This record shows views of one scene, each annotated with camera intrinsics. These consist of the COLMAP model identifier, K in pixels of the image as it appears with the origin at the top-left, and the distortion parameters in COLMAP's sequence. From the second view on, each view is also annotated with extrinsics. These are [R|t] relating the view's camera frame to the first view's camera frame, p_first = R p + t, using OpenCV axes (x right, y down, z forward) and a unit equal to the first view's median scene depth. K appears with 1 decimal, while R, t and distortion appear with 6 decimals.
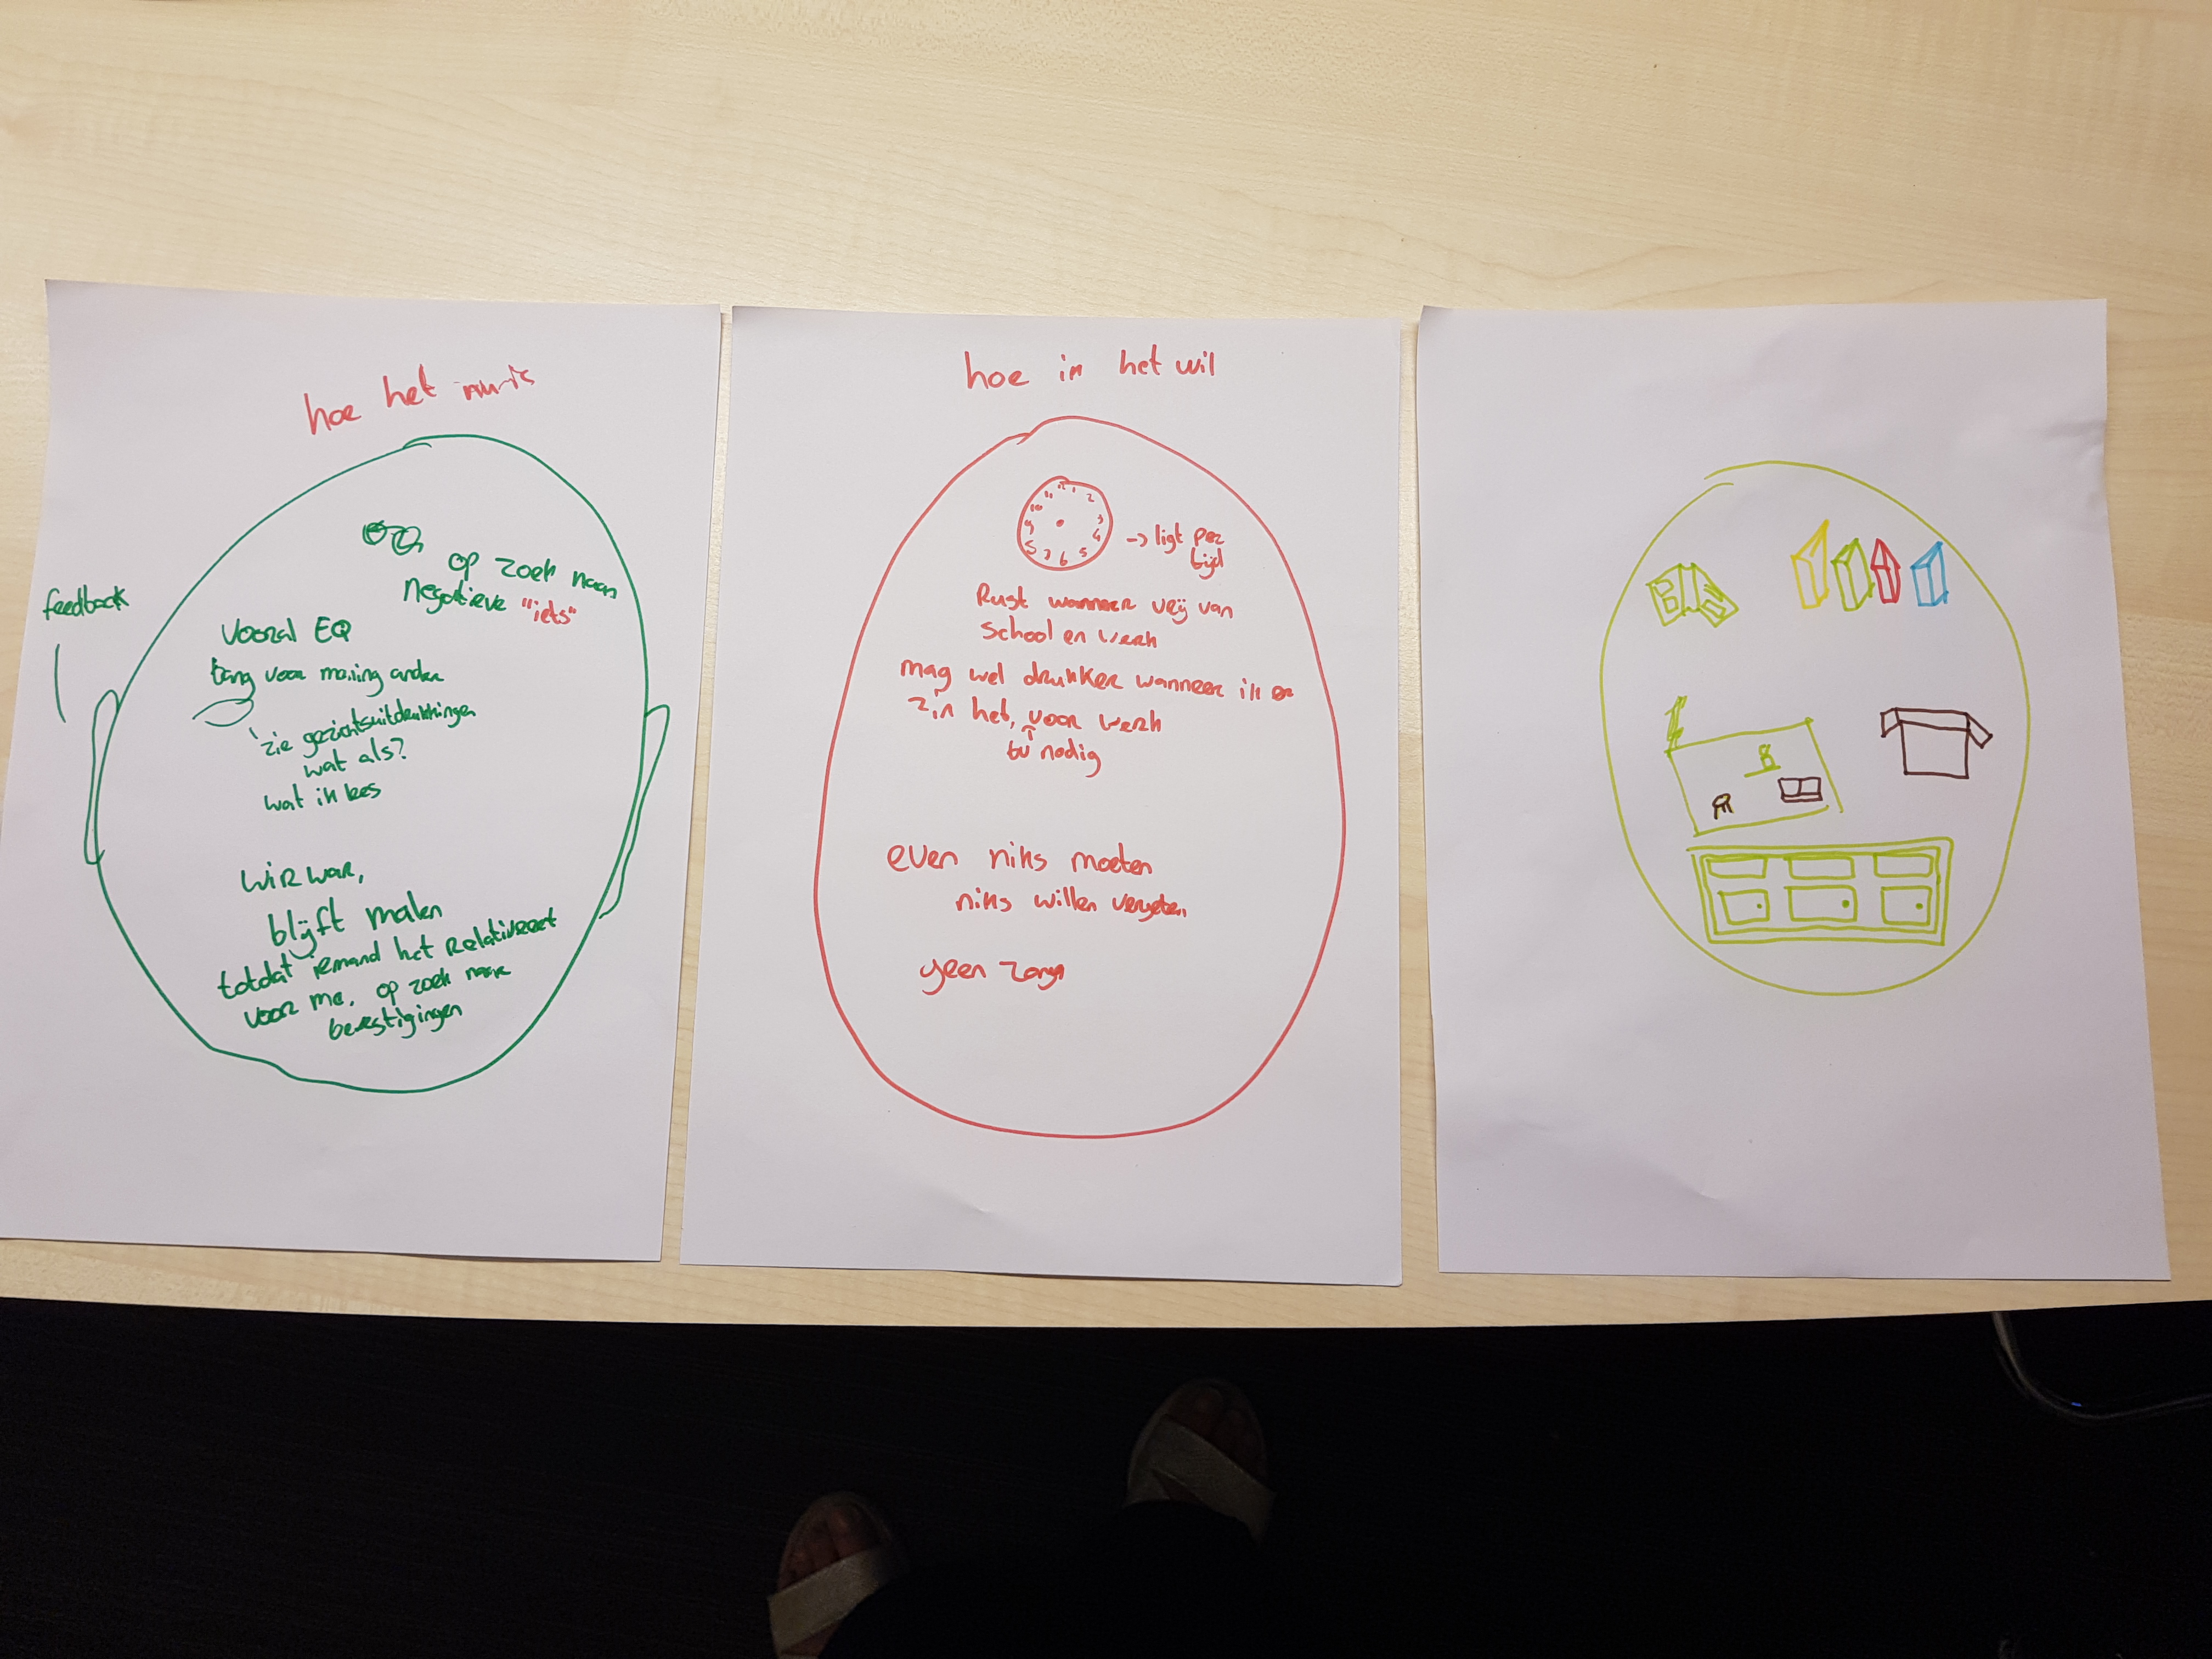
lens RADIAL K [[1842.9, 0, 1063.1], [0, 1842.9, 812.4], [0, 0, 1]] dist [0.027566, -0.084697]
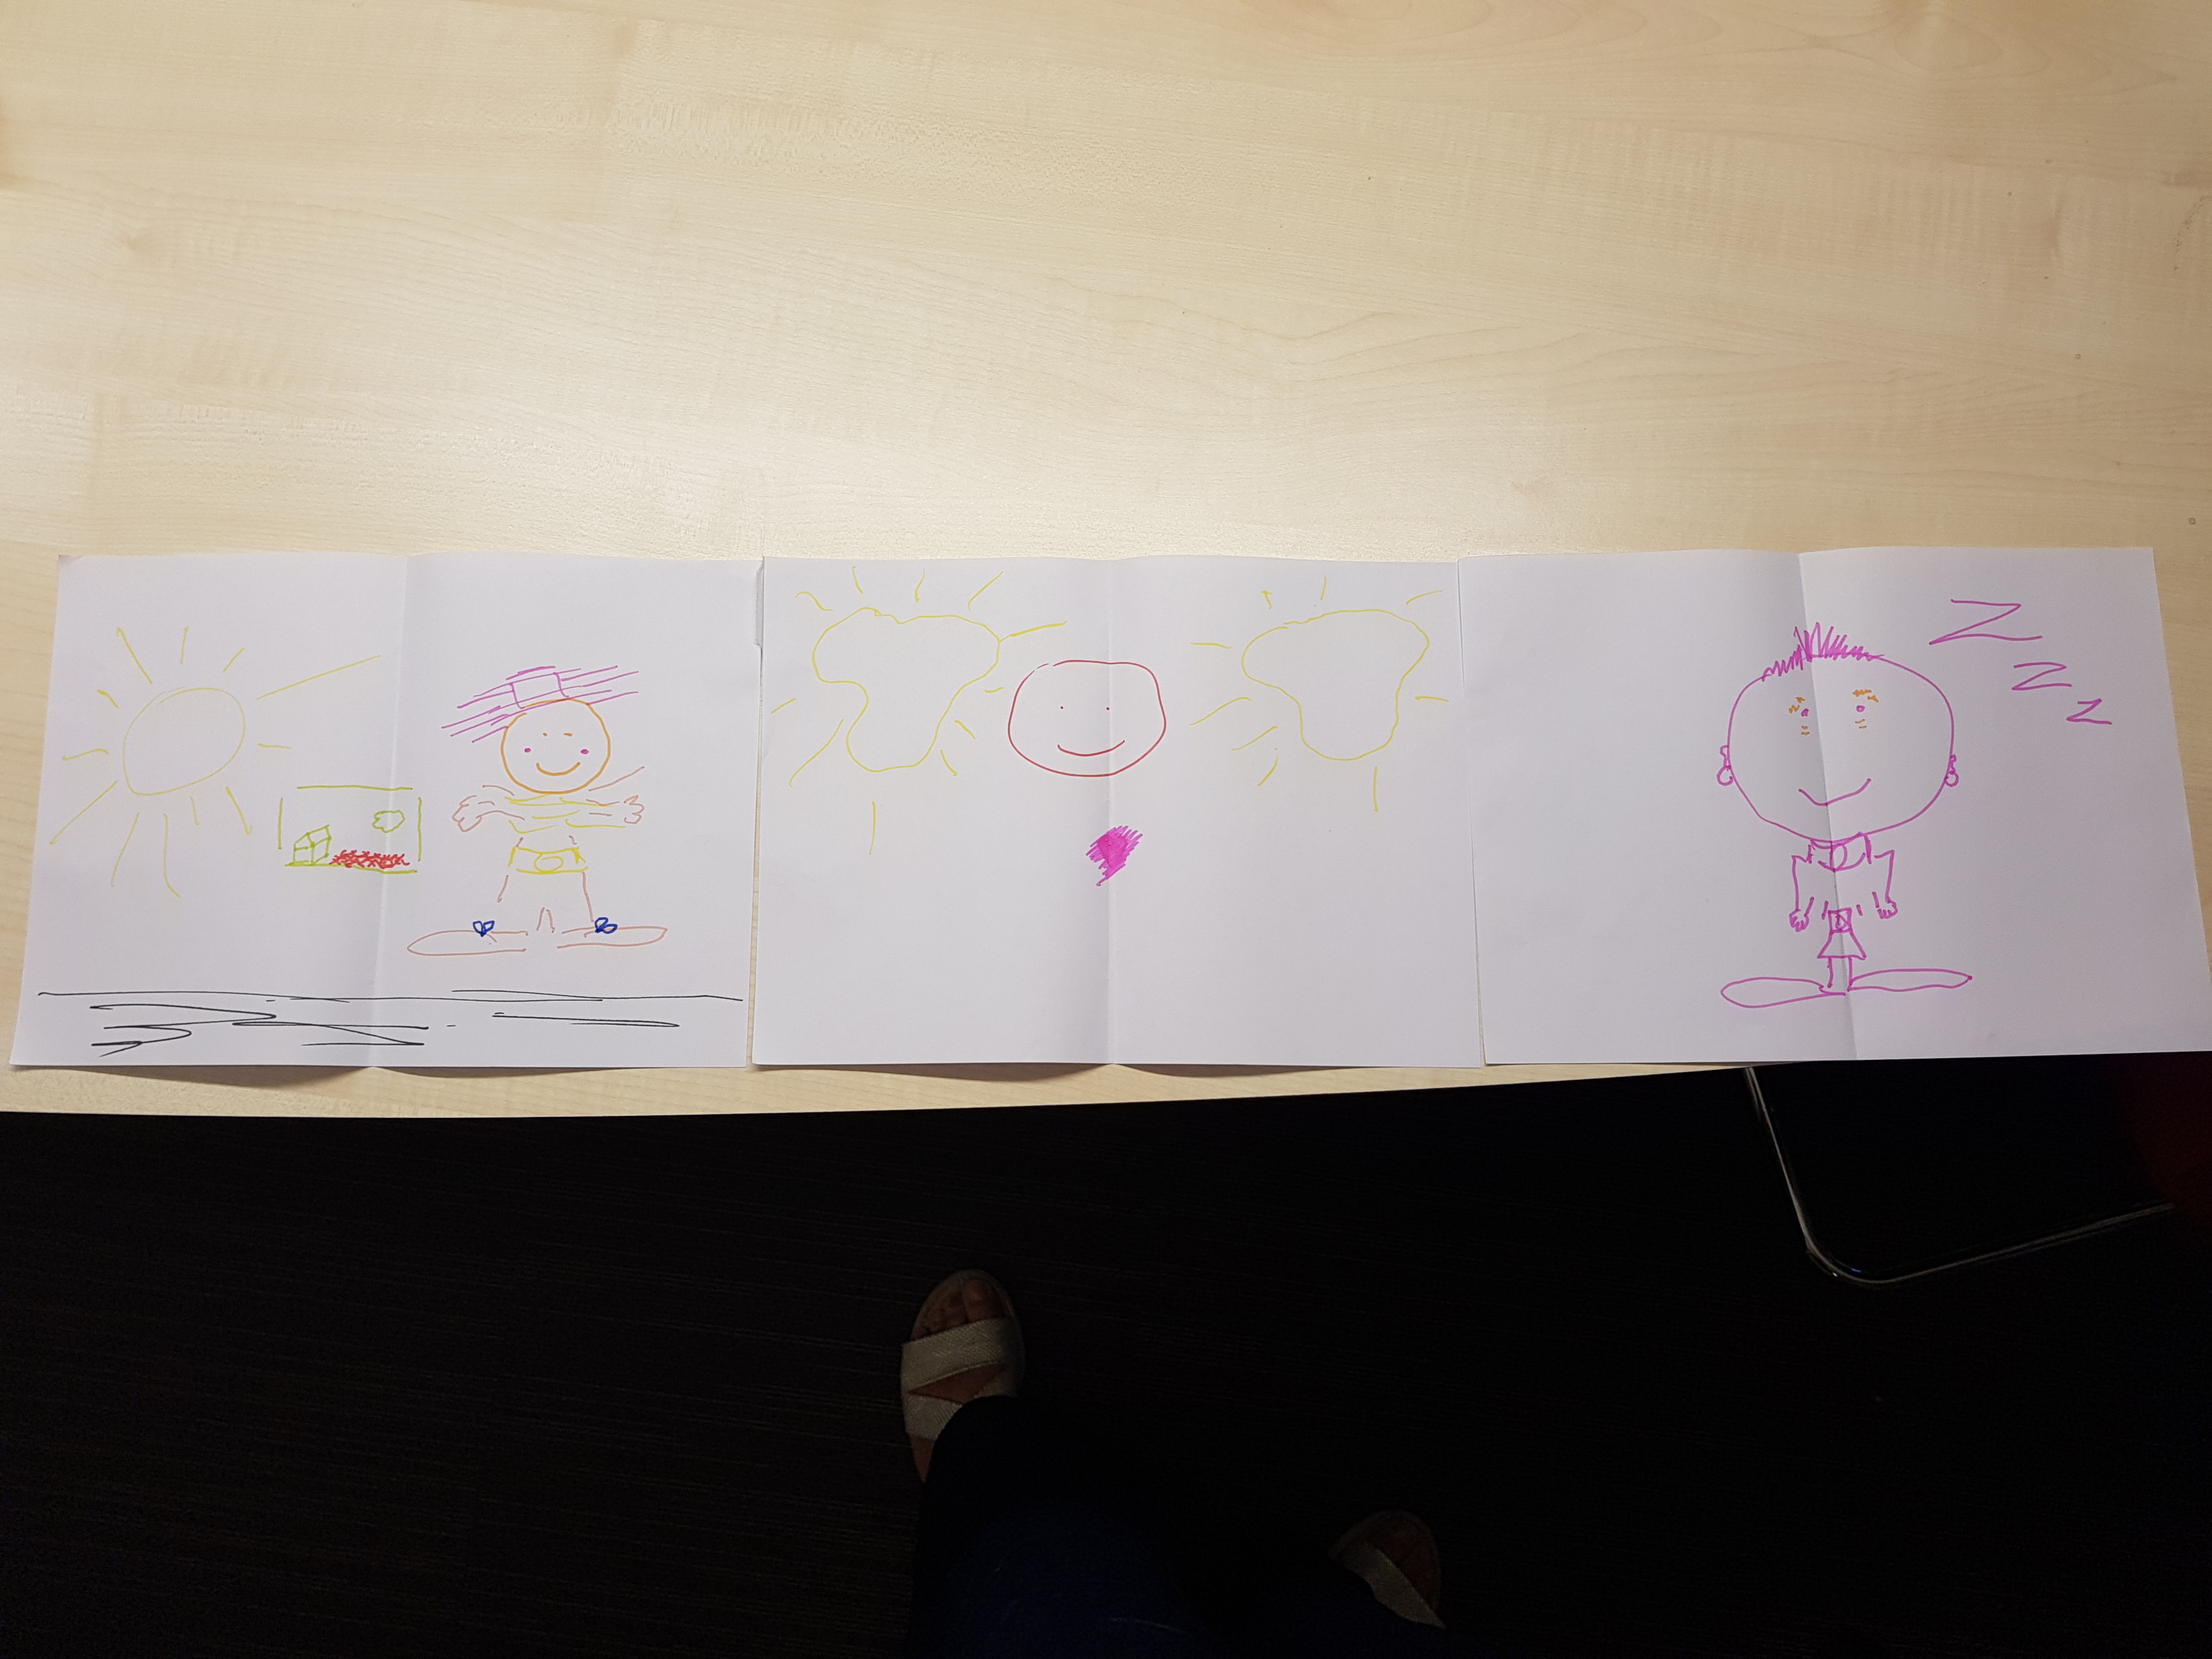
lens RADIAL K [[1842.9, 0, 1076.4], [0, 1842.9, 831.0], [0, 0, 1]] dist [0.027566, -0.084697]
pose [[0.999217, -0.026581, 0.029321, 0.055596], [0.026847, 0.999602, -0.008706, 0.078582], [-0.029078, 0.009486, 0.999532, -0.340958]]
